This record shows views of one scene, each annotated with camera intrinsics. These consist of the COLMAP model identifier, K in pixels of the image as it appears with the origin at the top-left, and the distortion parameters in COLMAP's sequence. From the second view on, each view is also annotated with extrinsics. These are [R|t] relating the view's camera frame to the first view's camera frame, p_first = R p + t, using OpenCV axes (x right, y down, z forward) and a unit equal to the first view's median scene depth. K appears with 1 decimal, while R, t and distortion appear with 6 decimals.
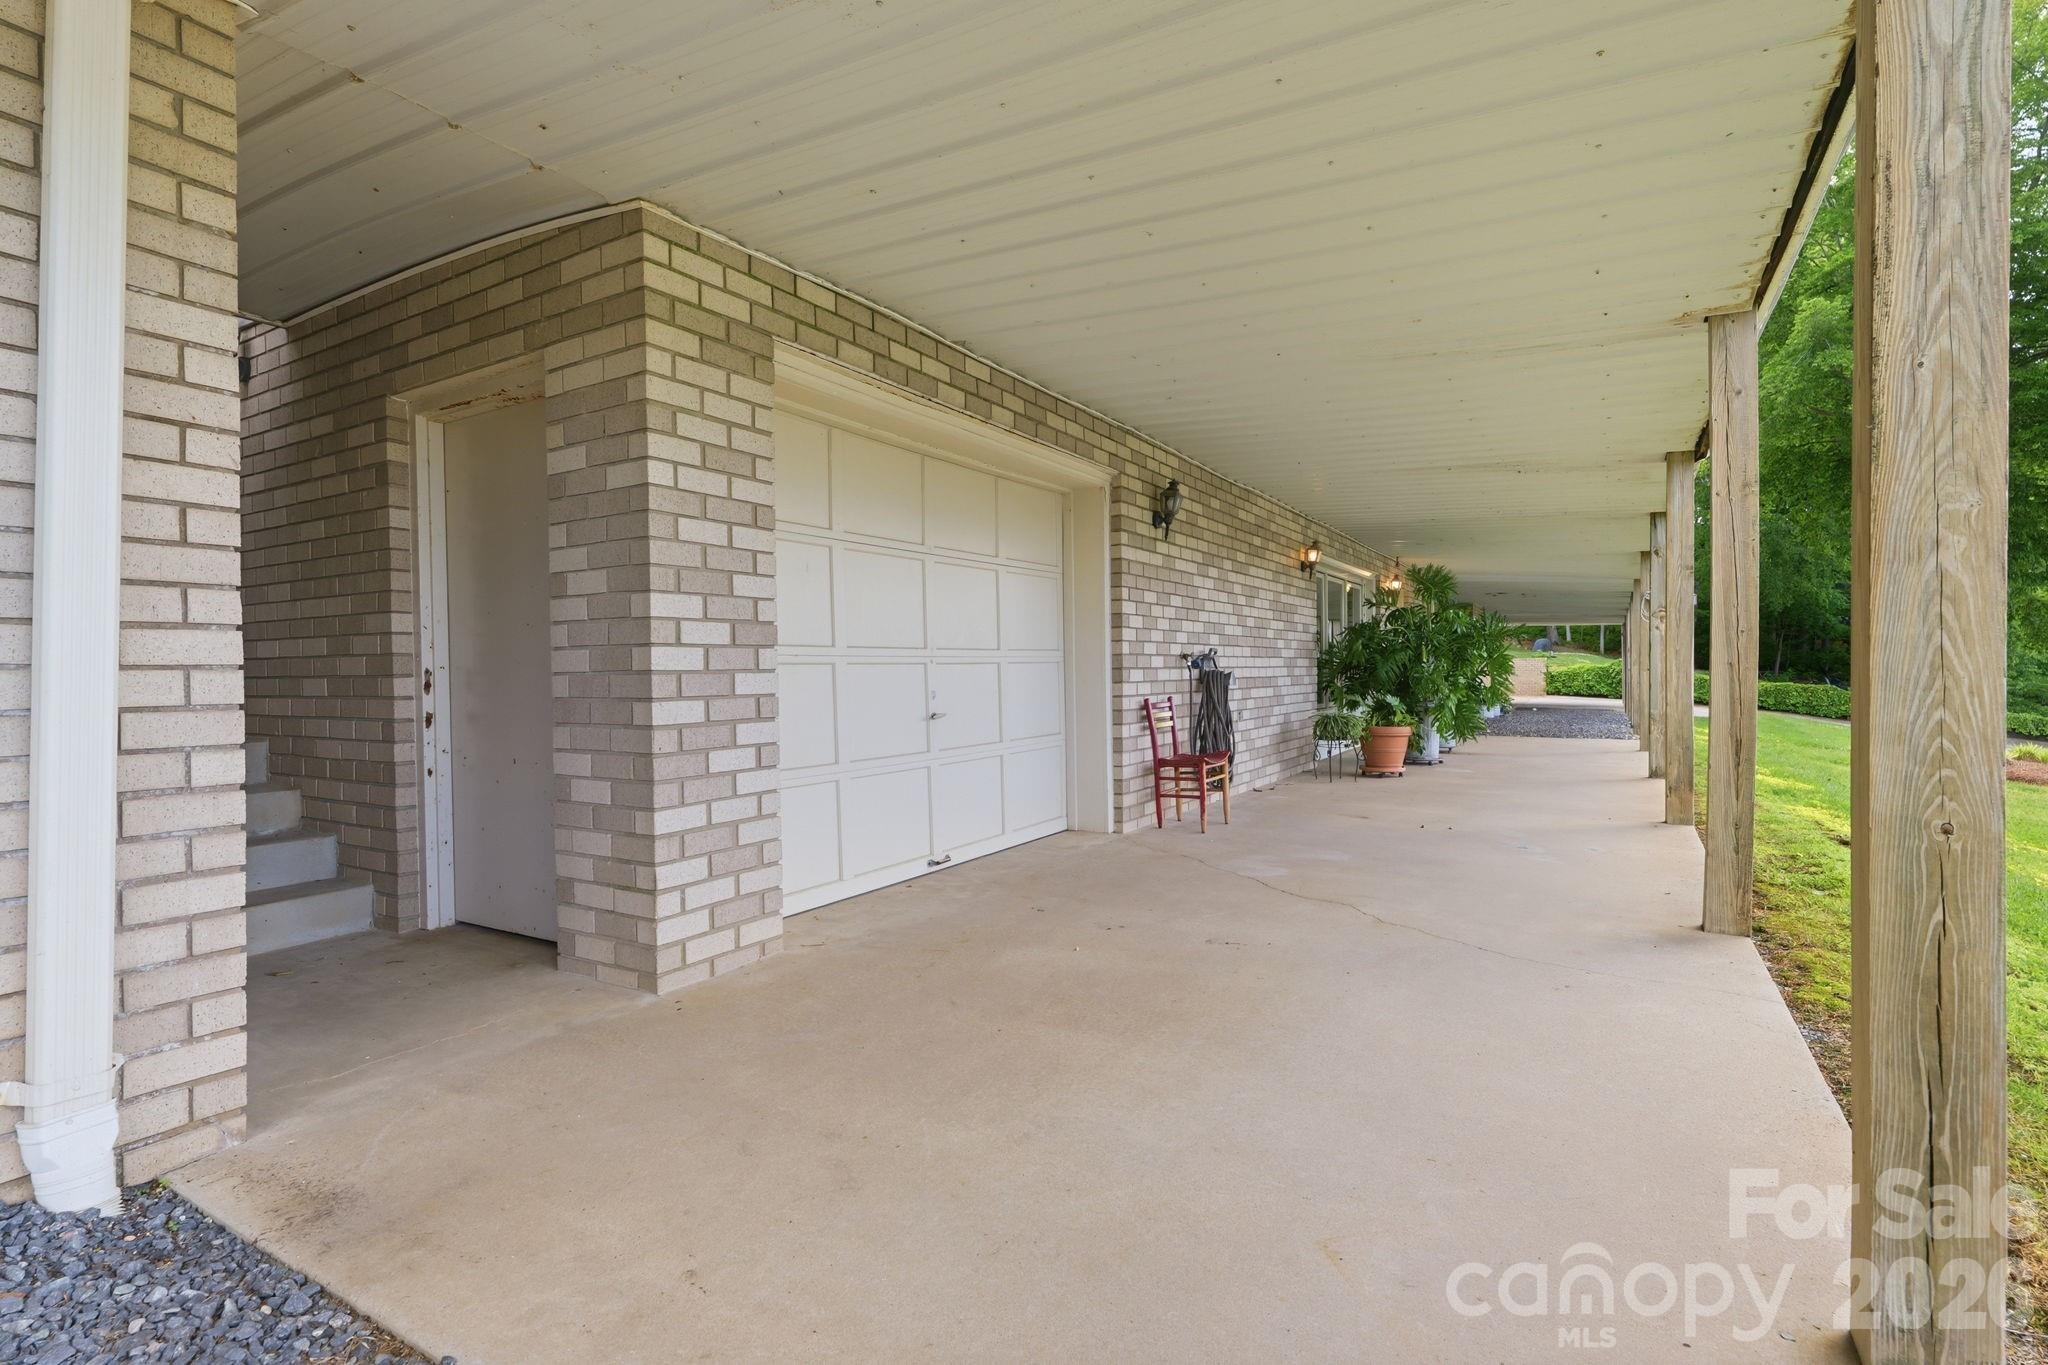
lens RADIAL K [[952.0, 0, 1038.4], [0, 952.0, 684.8], [0, 0, 1]] dist [-0.001546, -0.001522]
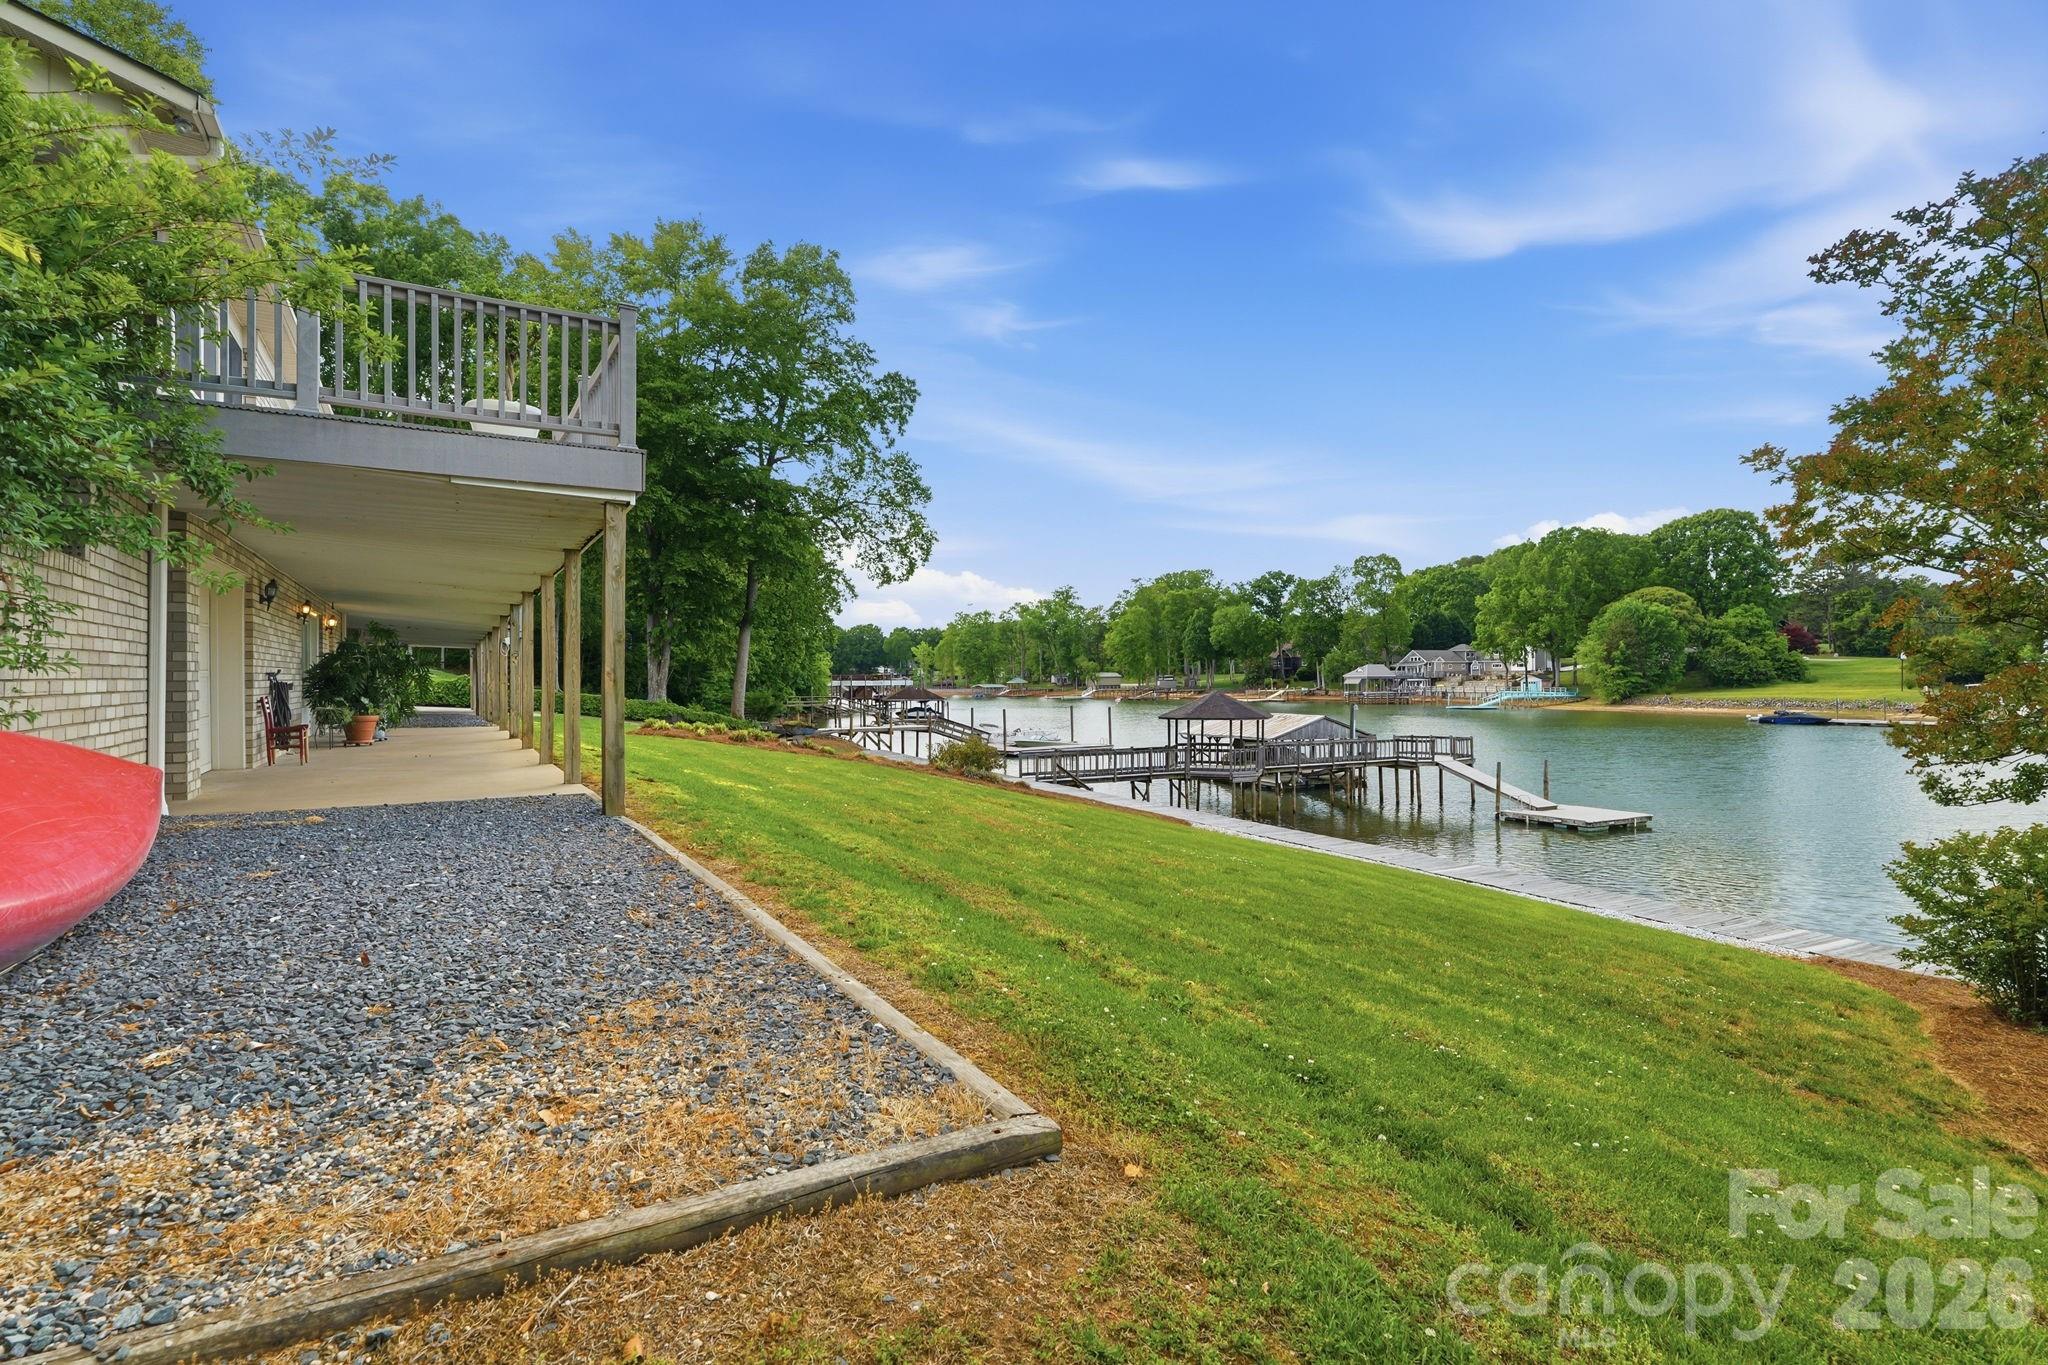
lens RADIAL K [[952.0, 0, 1037.2], [0, 952.0, 687.6], [0, 0, 1]] dist [-0.001546, -0.001522]
pose [[0.450081, 0.013367, 0.892888, -0.767786], [-0.003353, 0.999906, -0.013279, 0.014211], [-0.892982, 0.002983, 0.450083, -1.057538]]
